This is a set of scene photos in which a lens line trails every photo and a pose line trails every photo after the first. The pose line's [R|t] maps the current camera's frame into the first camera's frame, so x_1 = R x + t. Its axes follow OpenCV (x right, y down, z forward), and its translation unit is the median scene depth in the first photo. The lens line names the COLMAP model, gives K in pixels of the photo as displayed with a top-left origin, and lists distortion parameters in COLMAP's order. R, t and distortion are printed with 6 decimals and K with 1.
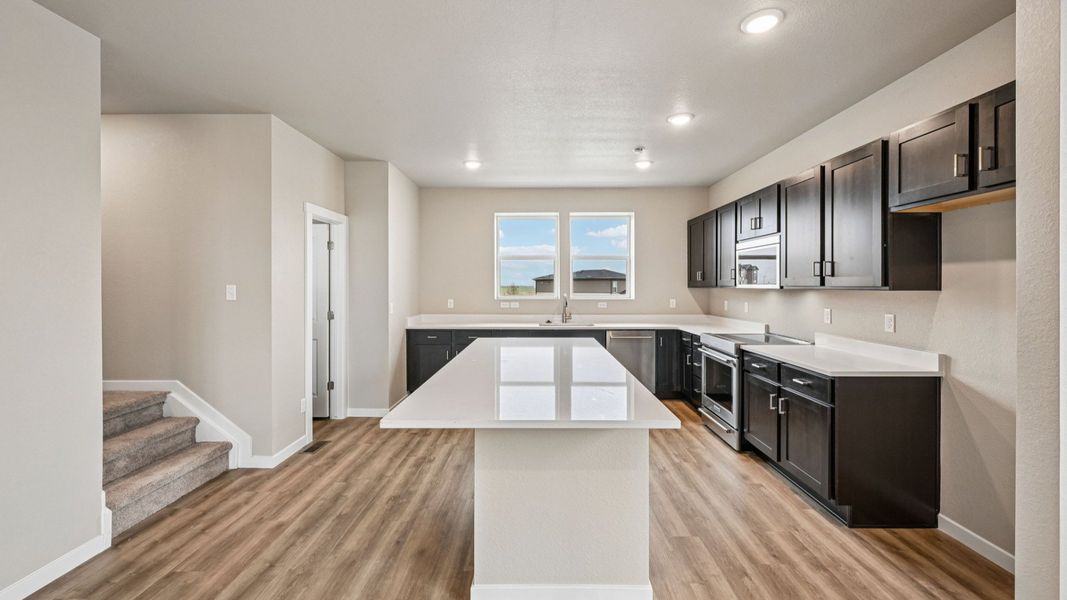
lens RADIAL K [[417.7, 0, 537.4], [0, 417.7, 285.8], [0, 0, 1]] dist [-0.002956, 0.000776]
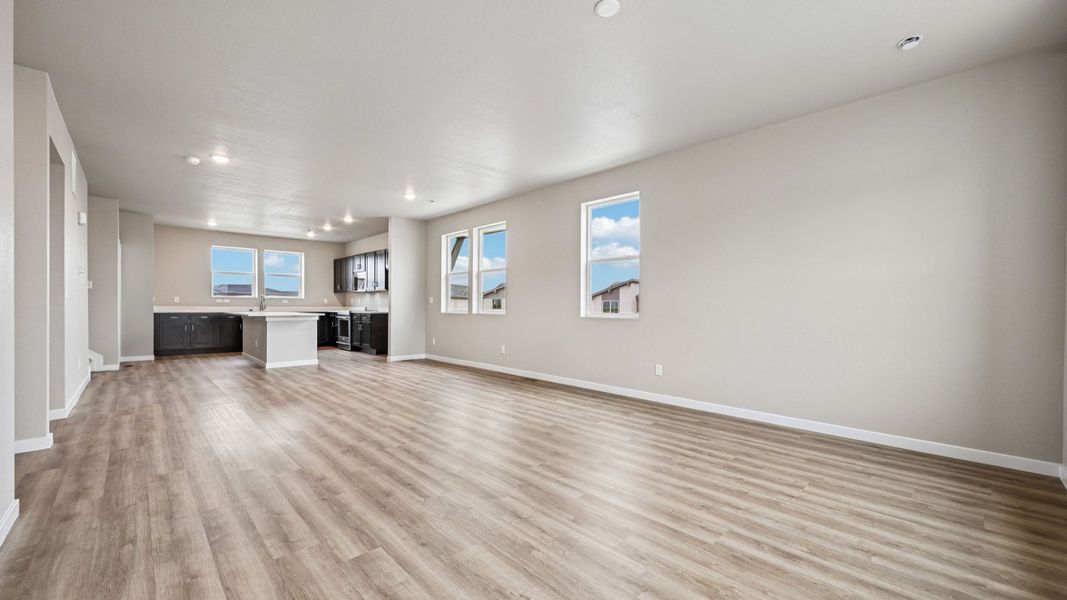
lens RADIAL K [[417.7, 0, 539.7], [0, 417.7, 308.7], [0, 0, 1]] dist [-0.002956, 0.000776]
pose [[0.712511, -0.000083, 0.701661, -0.458358], [-0.004996, 0.999974, 0.005192, 0.084854], [-0.701643, -0.007205, 0.712492, -1.504250]]
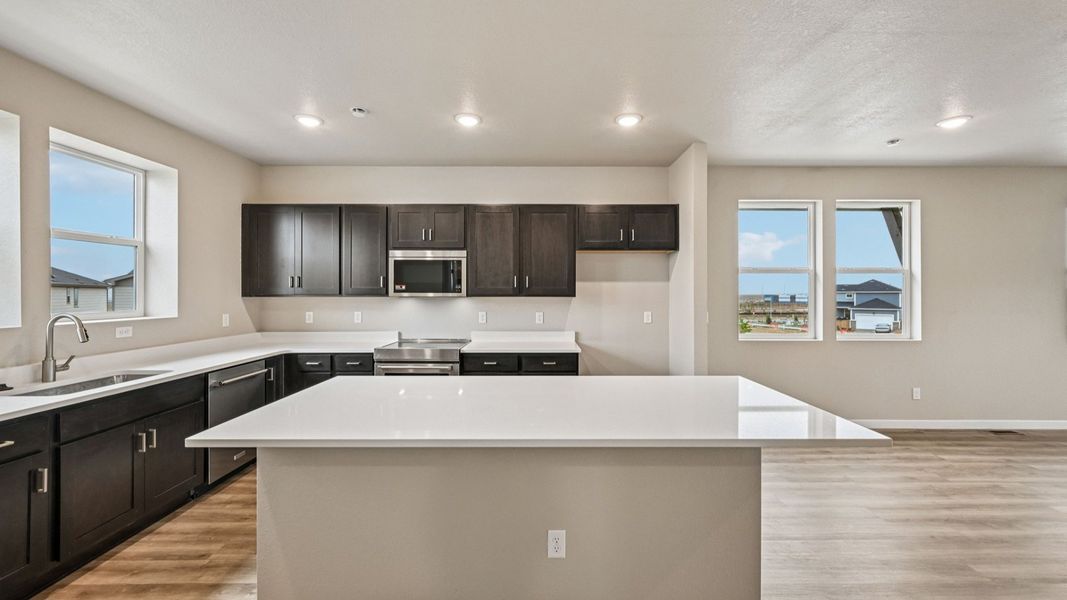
lens RADIAL K [[417.7, 0, 537.2], [0, 417.7, 294.0], [0, 0, 1]] dist [-0.002956, 0.000776]
pose [[-0.003945, -0.003342, 0.999987, -0.484714], [-0.000125, 0.999994, 0.003342, -0.003707], [-0.999992, -0.000112, -0.003945, 0.668252]]
